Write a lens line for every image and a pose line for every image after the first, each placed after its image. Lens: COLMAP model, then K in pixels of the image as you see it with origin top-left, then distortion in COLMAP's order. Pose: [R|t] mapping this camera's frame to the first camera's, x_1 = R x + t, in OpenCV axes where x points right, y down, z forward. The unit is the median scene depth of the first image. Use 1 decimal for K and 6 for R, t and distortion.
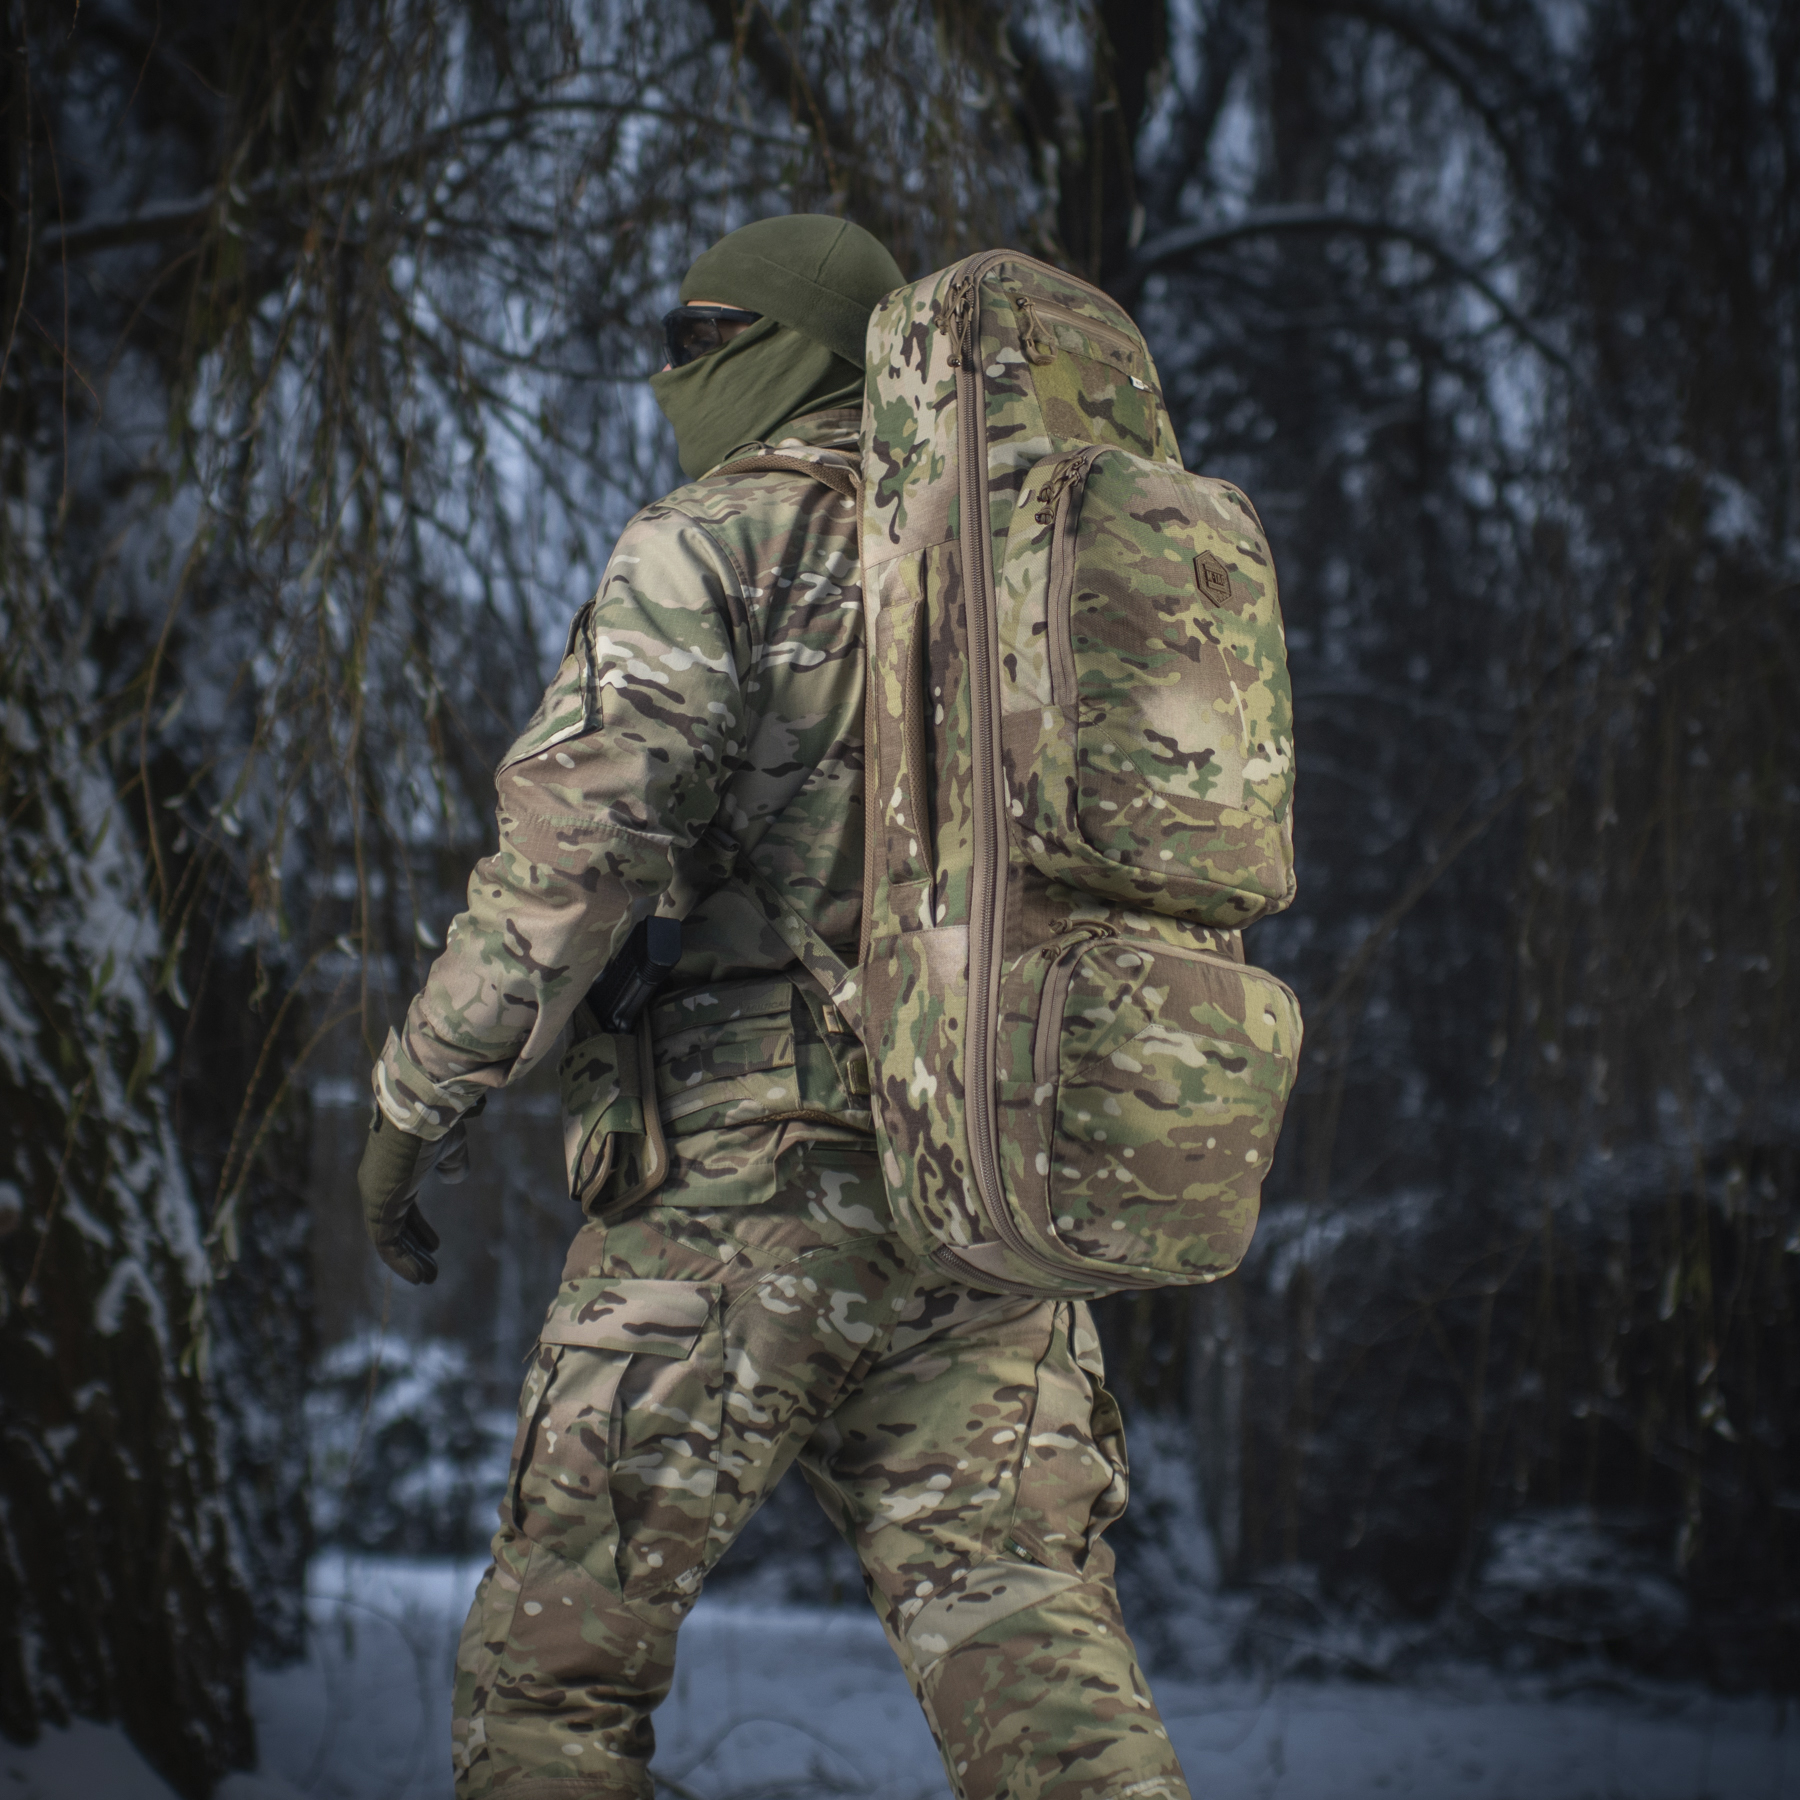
lens RADIAL K [[4555.9, 0, 900.9], [0, 4555.9, 704.1], [0, 0, 1]] dist [-0.102797, 0.243773]
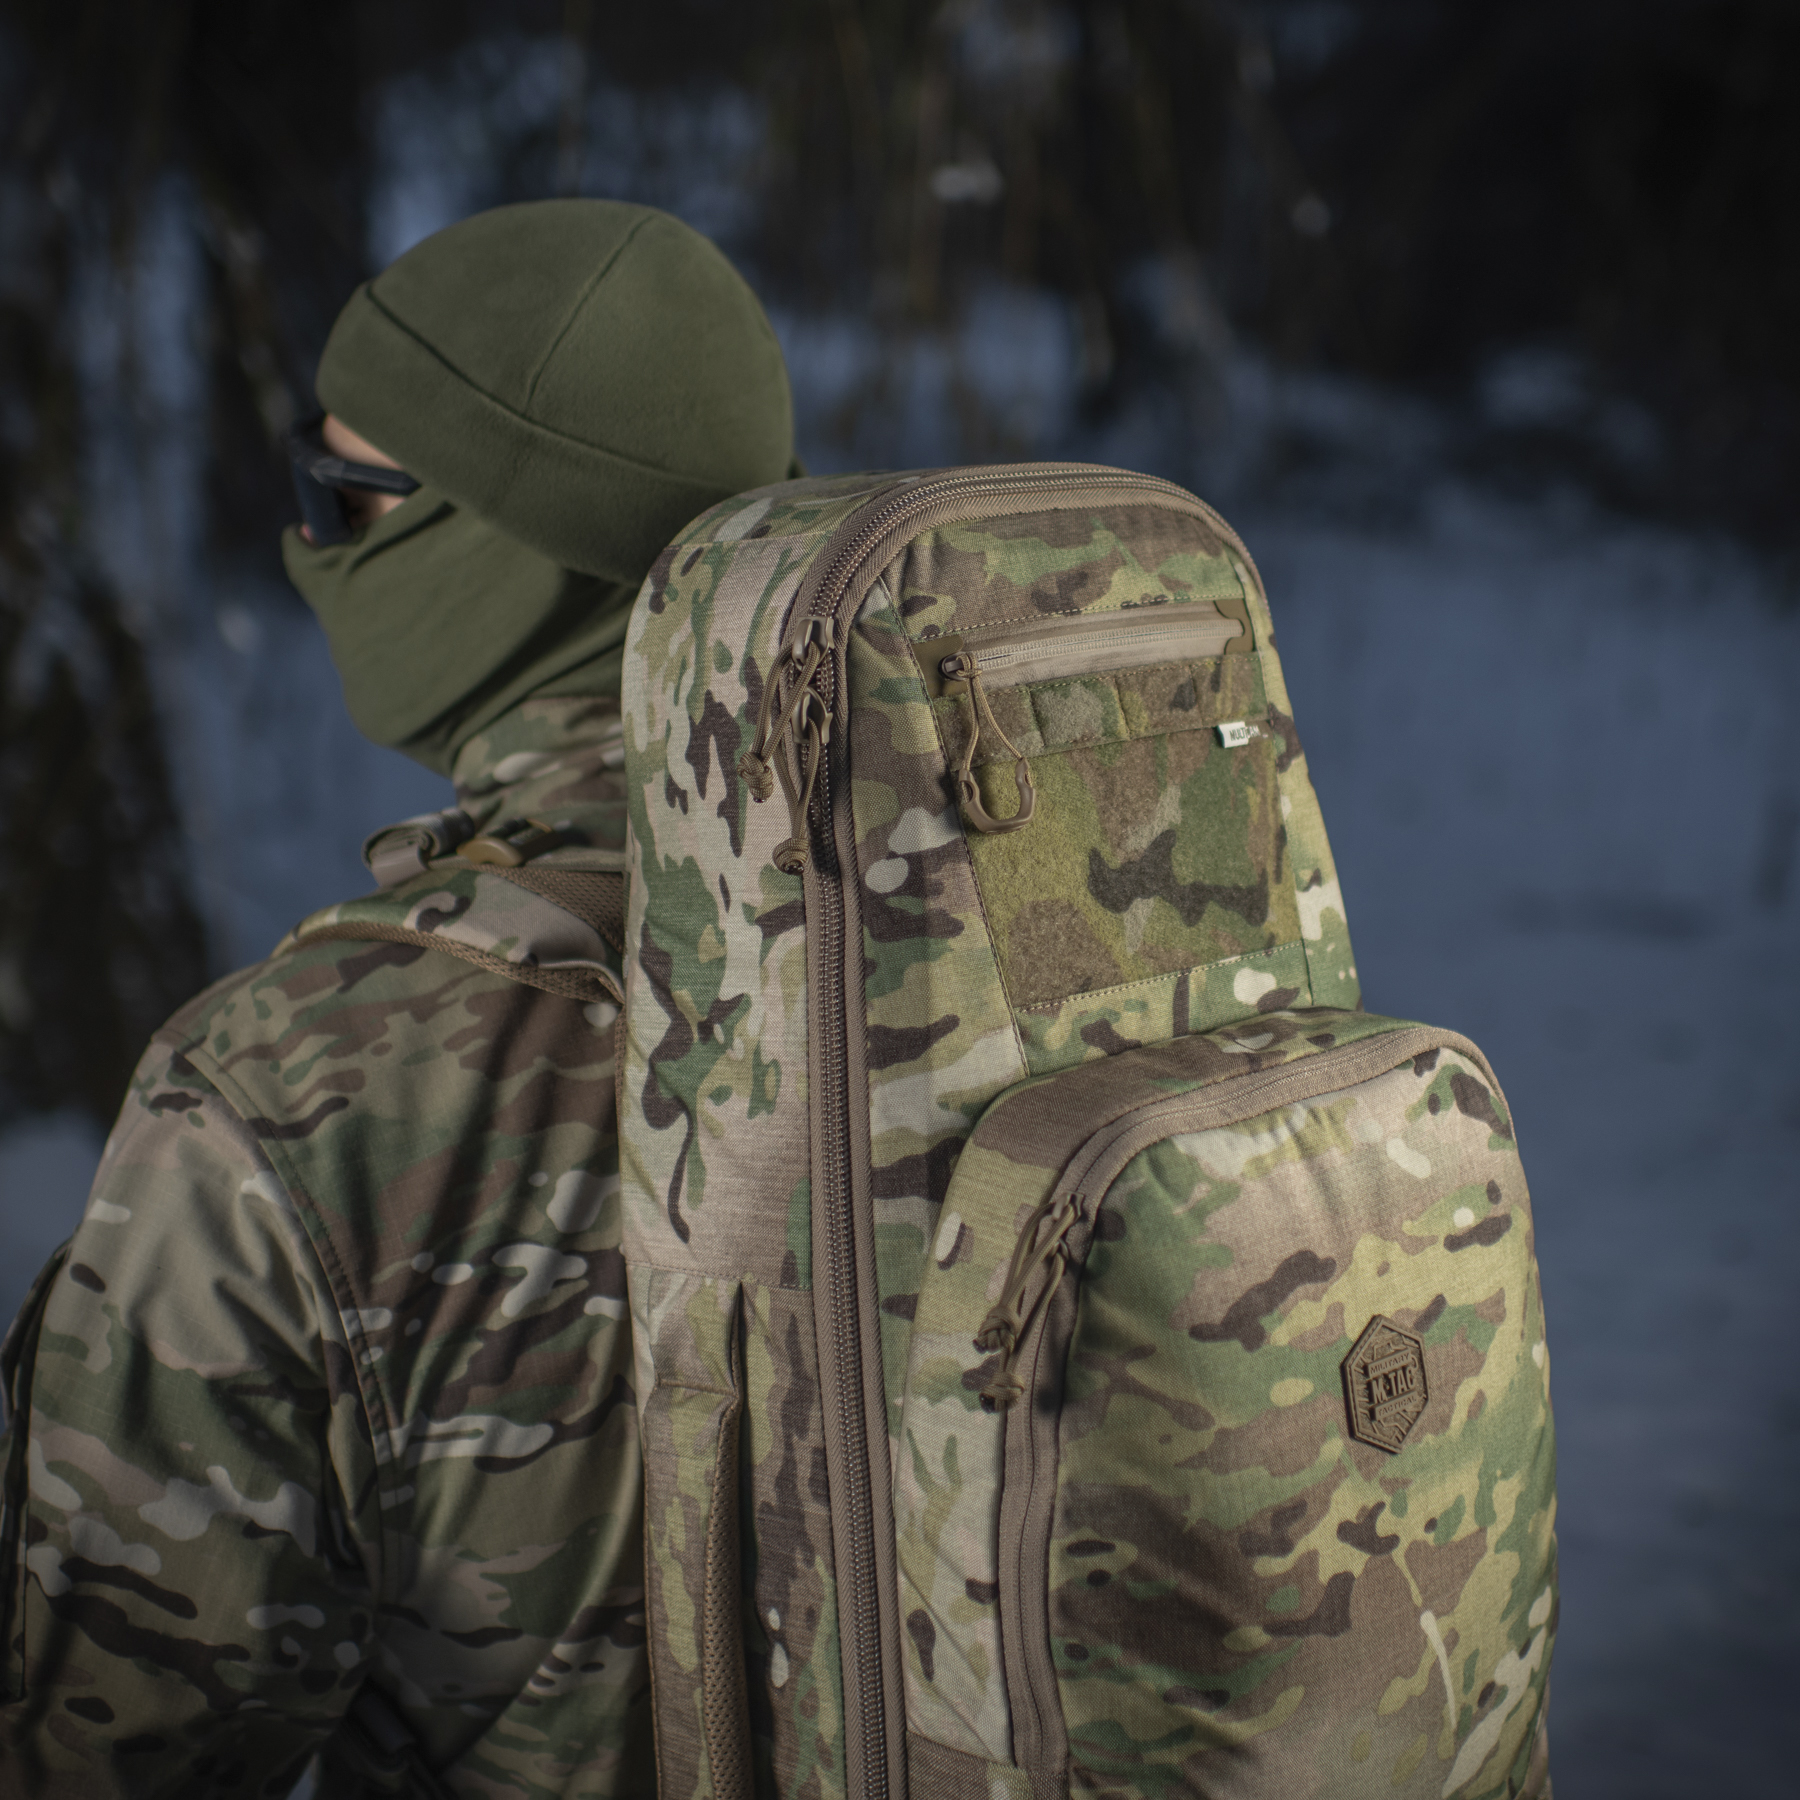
lens RADIAL K [[3611.3, 0, 996.3], [0, 3611.3, 902.1], [0, 0, 1]] dist [-0.039764, -0.101707]
pose [[0.998122, -0.009432, -0.060528, 0.053009], [0.035237, 0.896647, 0.441342, -0.226785], [0.050110, -0.442646, 0.895295, 0.714252]]
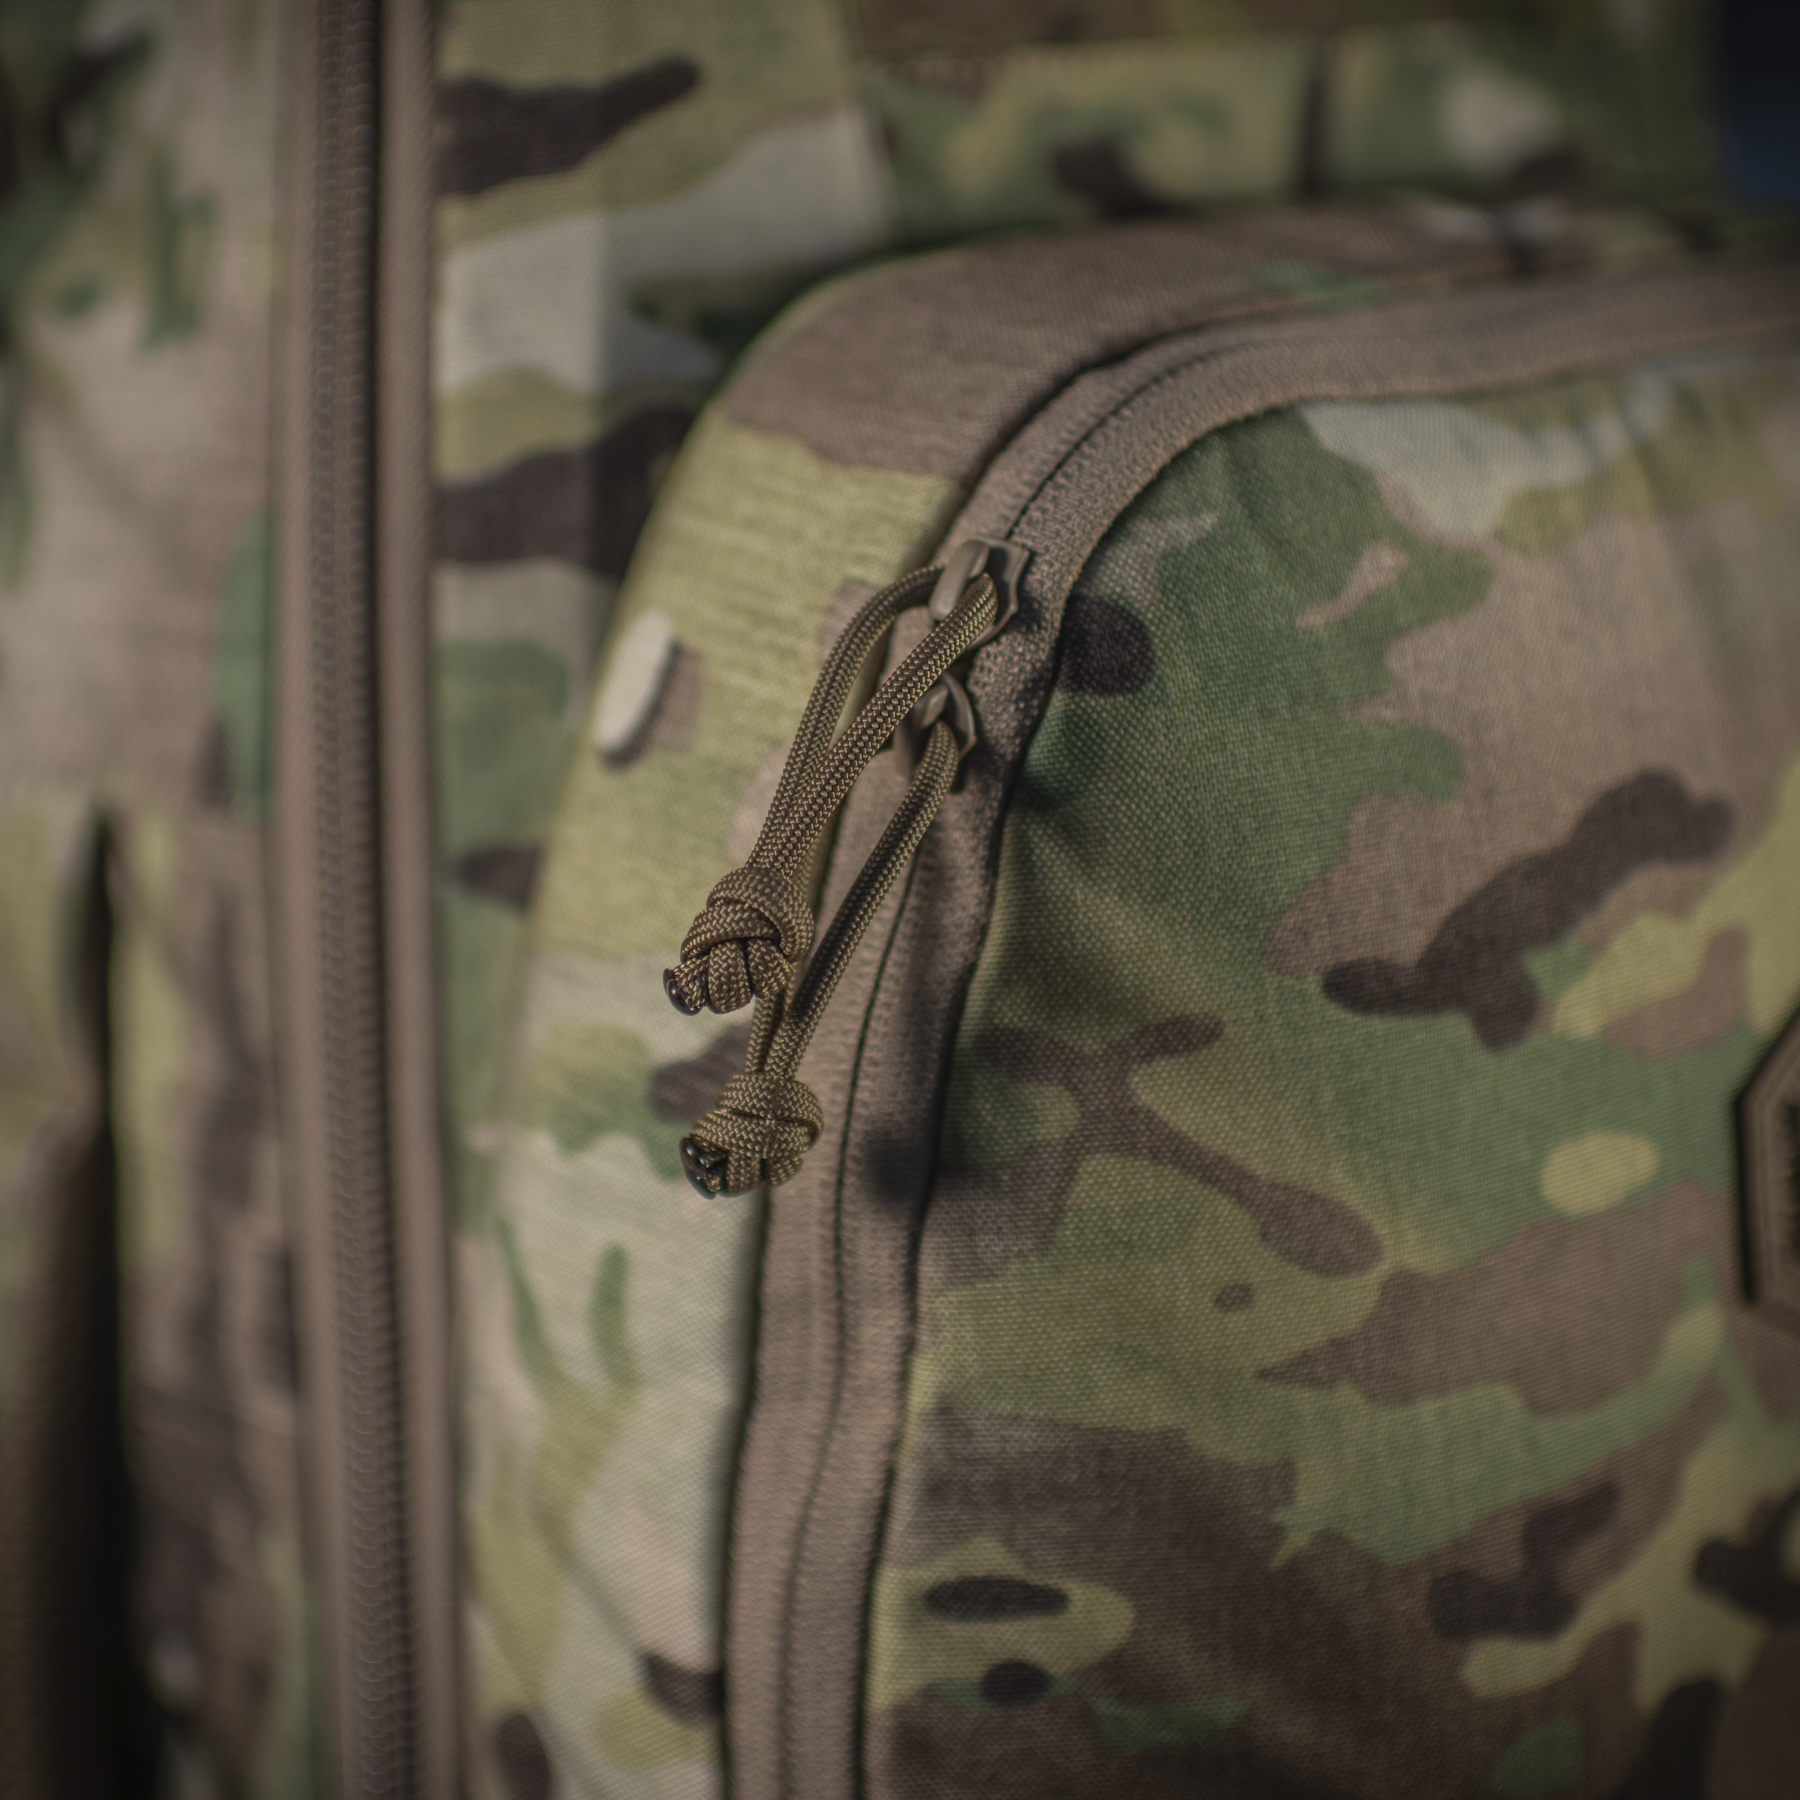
lens RADIAL K [[3807.5, 0, 900.0], [0, 3807.5, 900.0], [0, 0, 1]] dist [-0.048288, -0.231877]
pose [[0.996232, 0.046534, -0.073184, 0.045614], [-0.001911, 0.855433, 0.517909, -0.105129], [0.086705, -0.515818, 0.852299, 0.898084]]
